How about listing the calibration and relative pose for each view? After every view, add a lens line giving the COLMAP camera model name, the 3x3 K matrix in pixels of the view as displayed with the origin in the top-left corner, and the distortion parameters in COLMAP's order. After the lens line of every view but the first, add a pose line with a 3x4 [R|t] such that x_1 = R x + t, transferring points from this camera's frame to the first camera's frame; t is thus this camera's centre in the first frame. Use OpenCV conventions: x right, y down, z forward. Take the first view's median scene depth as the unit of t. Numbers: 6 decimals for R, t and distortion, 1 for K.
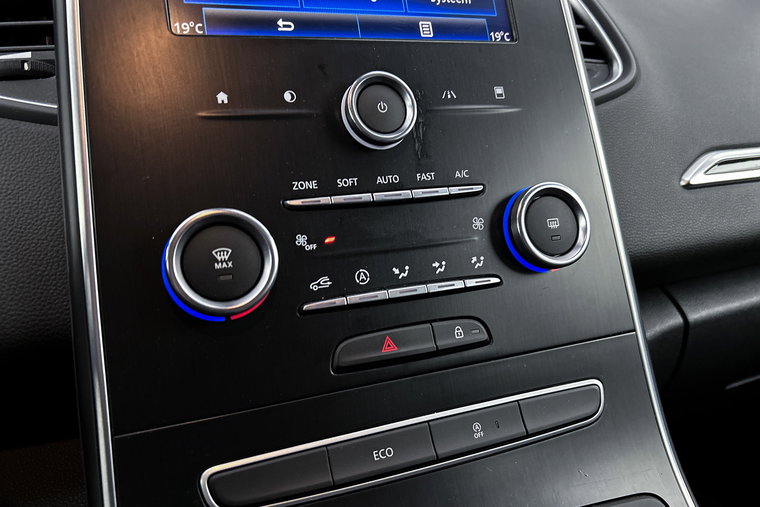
lens RADIAL K [[559.4, 0, 379.0], [0, 559.4, 256.3], [0, 0, 1]] dist [0.060104, -0.067989]
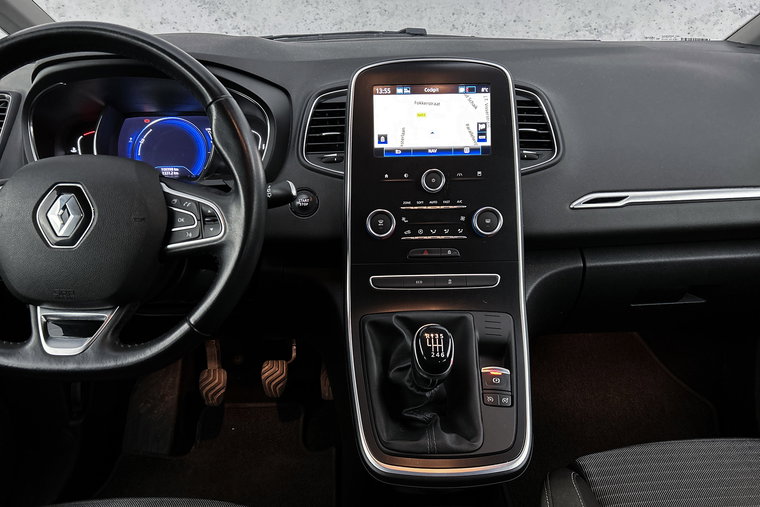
lens RADIAL K [[559.4, 0, 382.4], [0, 559.4, 257.5], [0, 0, 1]] dist [0.060104, -0.067989]
pose [[0.927203, 0.142523, -0.346384, 0.941827], [-0.093007, 0.983420, 0.155678, -0.311186], [0.362829, -0.112129, 0.925085, -2.203114]]
